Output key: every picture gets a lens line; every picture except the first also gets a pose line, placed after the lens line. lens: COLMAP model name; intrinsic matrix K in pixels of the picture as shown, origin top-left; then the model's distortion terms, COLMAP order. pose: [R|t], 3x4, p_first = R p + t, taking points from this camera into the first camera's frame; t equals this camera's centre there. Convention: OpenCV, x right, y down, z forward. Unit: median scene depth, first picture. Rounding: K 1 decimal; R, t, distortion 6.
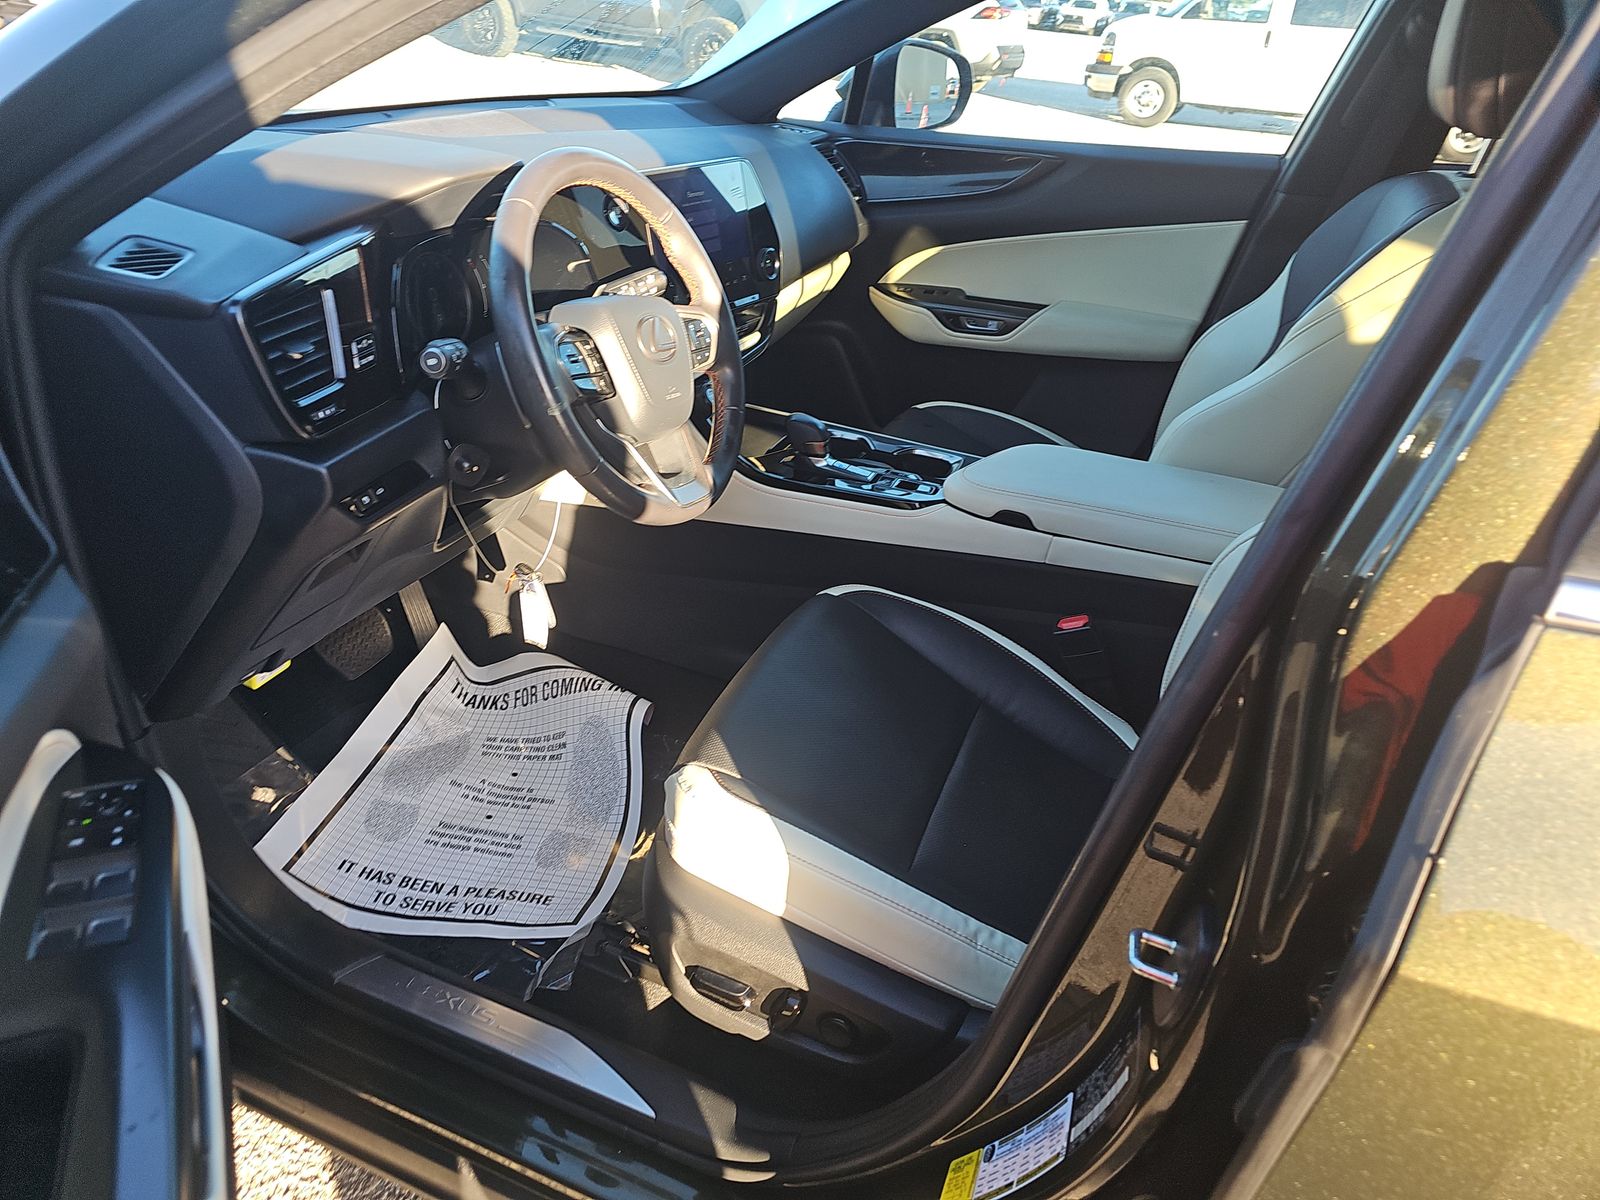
lens RADIAL K [[1055.6, 0, 793.2], [0, 1055.6, 594.2], [0, 0, 1]] dist [0.055276, -0.045248]
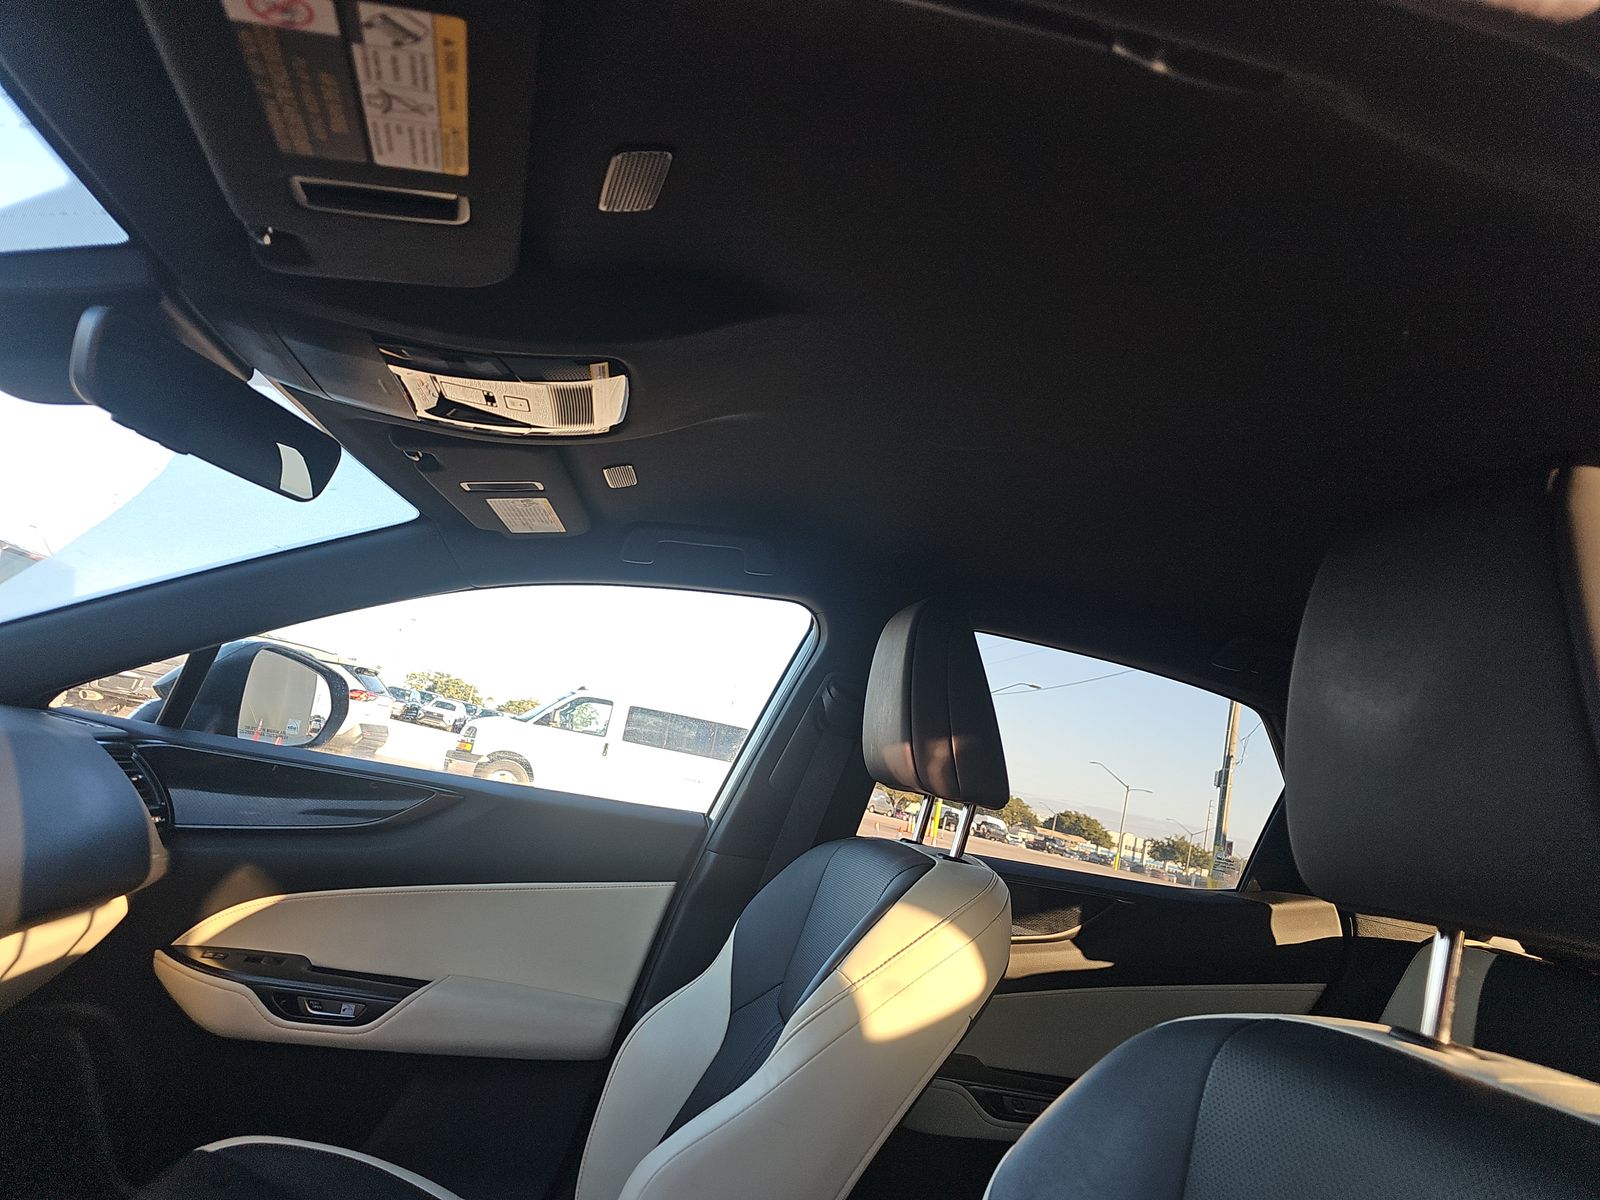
lens RADIAL K [[1055.6, 0, 793.2], [0, 1055.6, 594.2], [0, 0, 1]] dist [0.055276, -0.045248]
pose [[0.843241, 0.193578, 0.501470, 0.028820], [0.130835, 0.830937, -0.540764, -0.060047], [-0.521370, 0.521604, 0.675353, 0.223287]]
